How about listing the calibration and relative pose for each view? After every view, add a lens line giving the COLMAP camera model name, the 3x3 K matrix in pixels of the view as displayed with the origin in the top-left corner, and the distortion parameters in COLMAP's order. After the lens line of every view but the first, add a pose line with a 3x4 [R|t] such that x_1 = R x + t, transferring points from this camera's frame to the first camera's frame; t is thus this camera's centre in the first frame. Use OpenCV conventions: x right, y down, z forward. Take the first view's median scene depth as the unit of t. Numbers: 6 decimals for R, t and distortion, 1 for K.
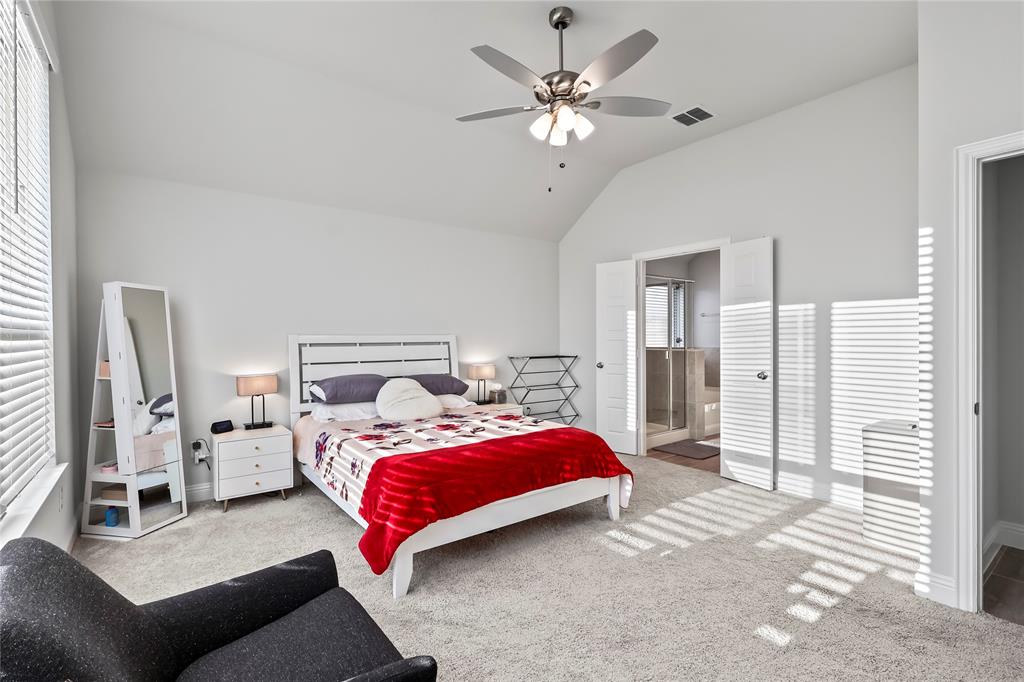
lens RADIAL K [[478.7, 0, 508.6], [0, 478.7, 339.0], [0, 0, 1]] dist [0.004790, 0.000473]
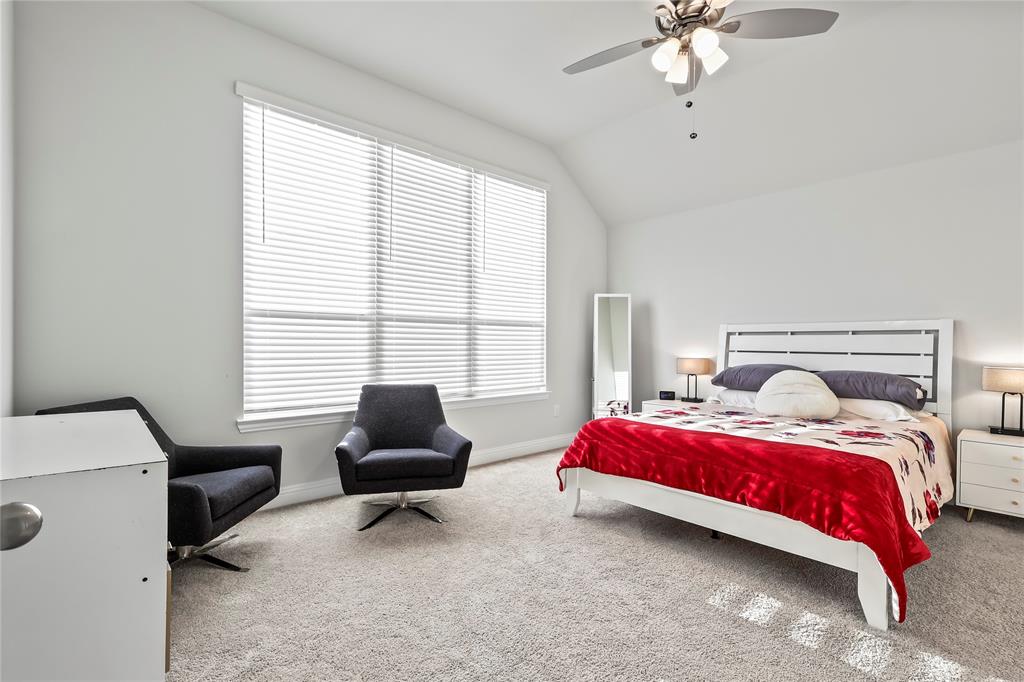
lens RADIAL K [[478.7, 0, 507.8], [0, 478.7, 344.5], [0, 0, 1]] dist [0.004790, 0.000473]
pose [[0.088244, 0.007609, -0.996070, 0.602632], [-0.013862, 0.999883, 0.006410, 0.037115], [0.996002, 0.013242, 0.088339, 0.406063]]
